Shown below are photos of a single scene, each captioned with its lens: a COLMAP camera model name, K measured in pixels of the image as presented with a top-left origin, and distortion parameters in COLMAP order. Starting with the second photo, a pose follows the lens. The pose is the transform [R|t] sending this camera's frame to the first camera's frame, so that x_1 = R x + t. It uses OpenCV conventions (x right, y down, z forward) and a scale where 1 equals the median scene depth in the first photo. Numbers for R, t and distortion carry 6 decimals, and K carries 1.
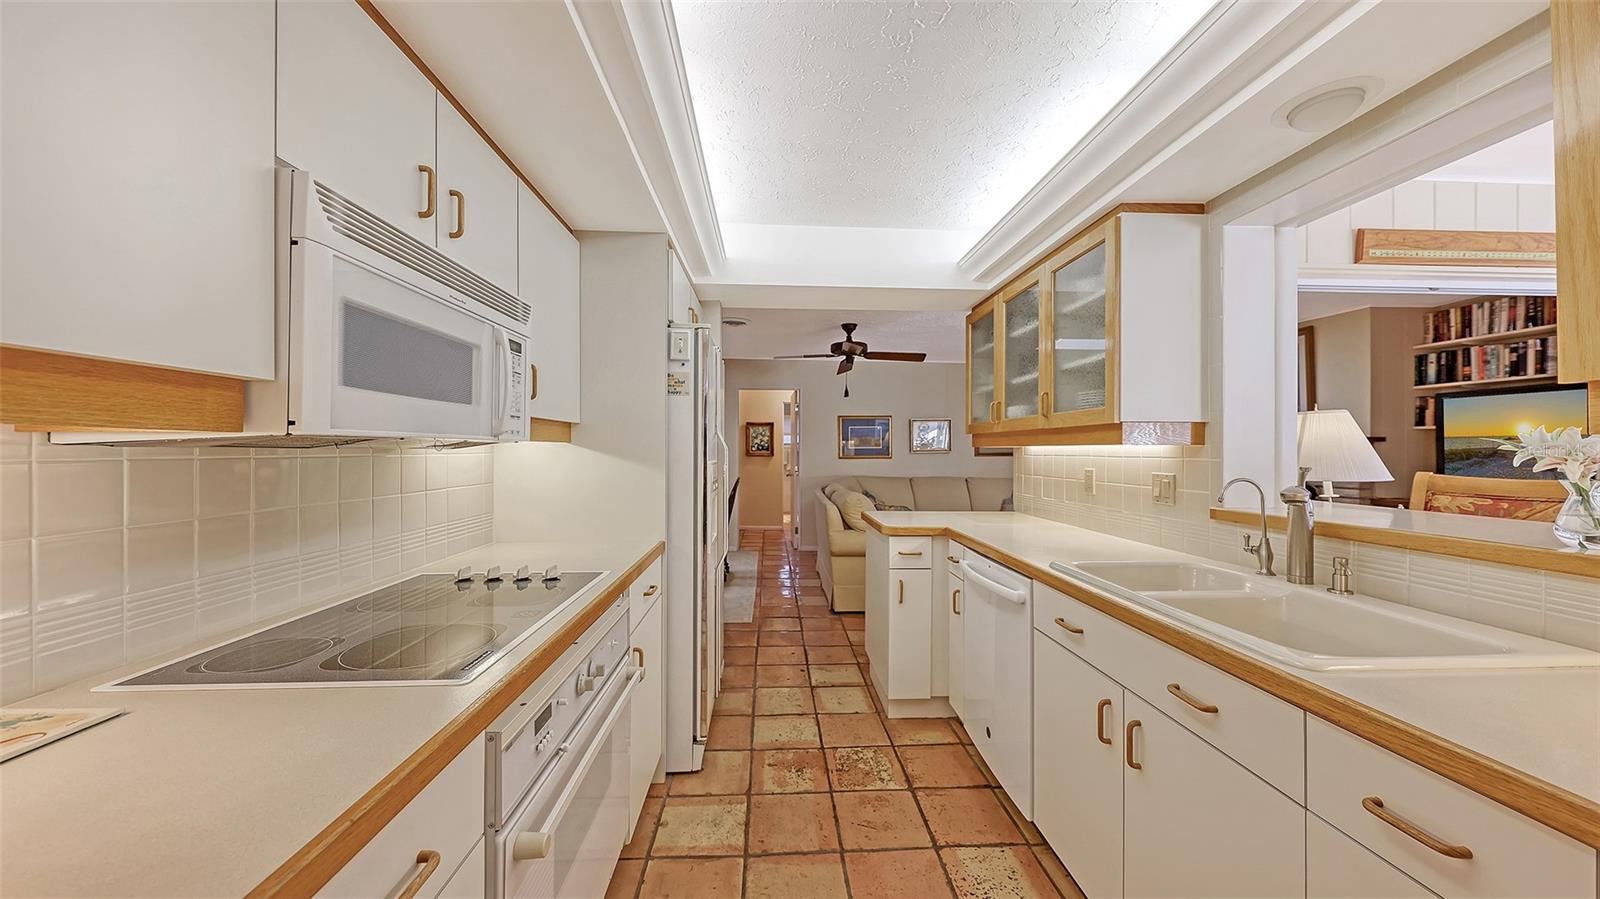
lens RADIAL K [[593.8, 0, 800.0], [0, 593.8, 449.5], [0, 0, 1]] dist [0.041760, 0.000005]
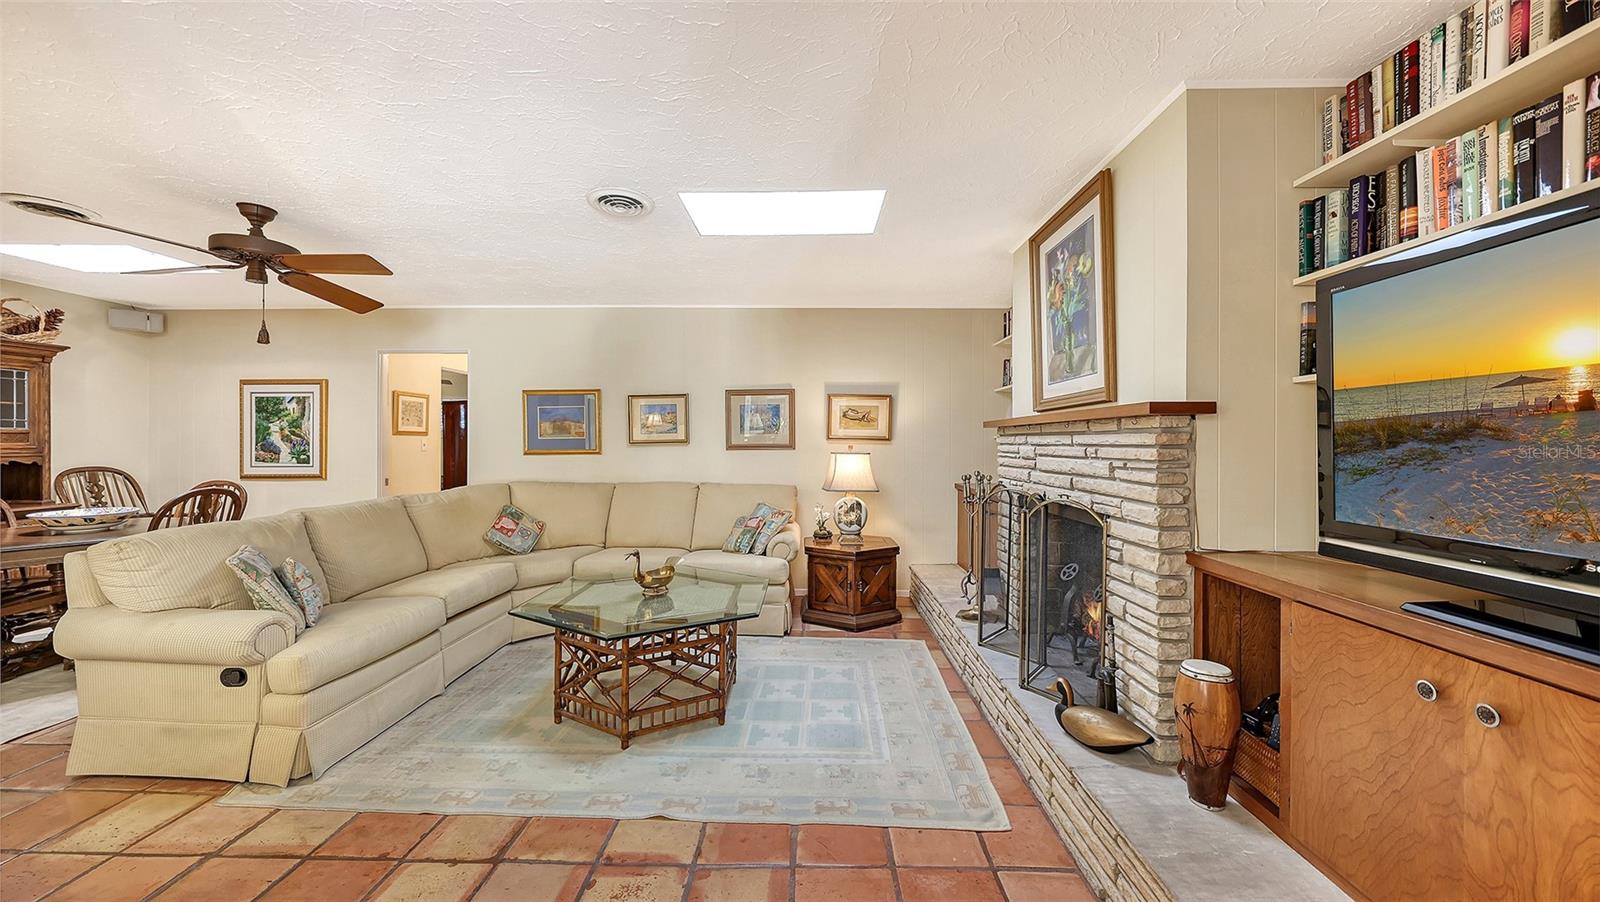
lens RADIAL K [[584.5, 0, 800.0], [0, 584.5, 451.0], [0, 0, 1]] dist [0.000602, -0.000142]
pose [[0.996154, -0.004109, -0.087524, 0.746065], [0.005418, 0.999877, 0.014727, 0.005338], [0.087452, -0.015145, 0.996054, 0.623466]]
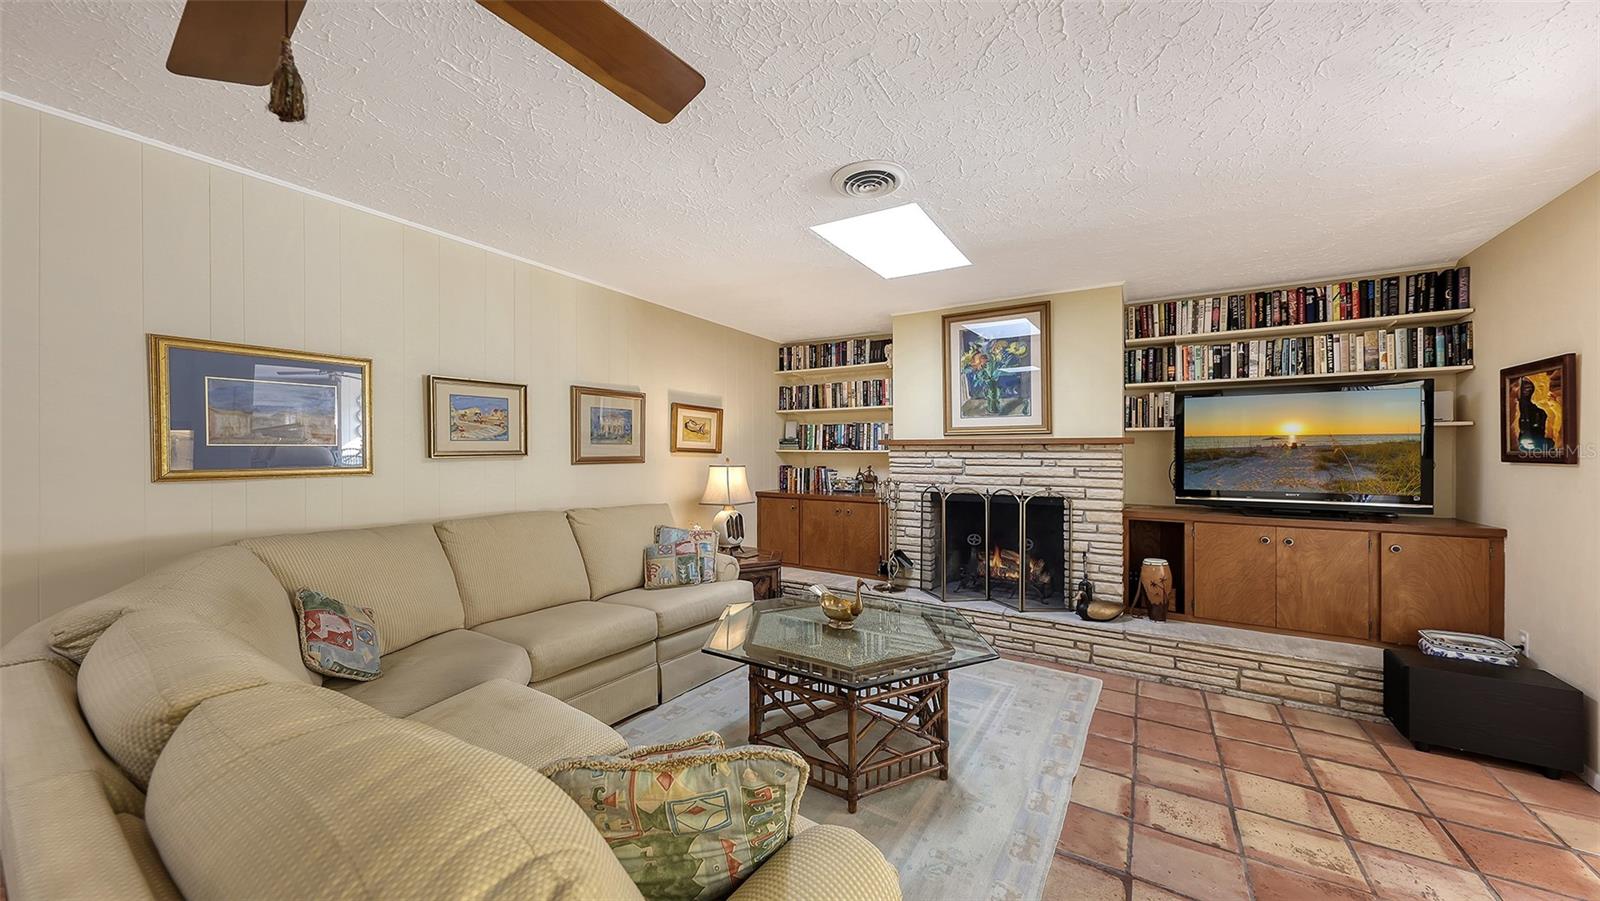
lens RADIAL K [[562.8, 0, 792.9], [0, 562.8, 460.3], [0, 0, 1]] dist [-0.000372, -0.000141]
pose [[0.578857, -0.011420, 0.815349, 0.026791], [-0.002348, 0.999874, 0.015671, -0.000497], [-0.815426, -0.010986, 0.578757, 0.983299]]
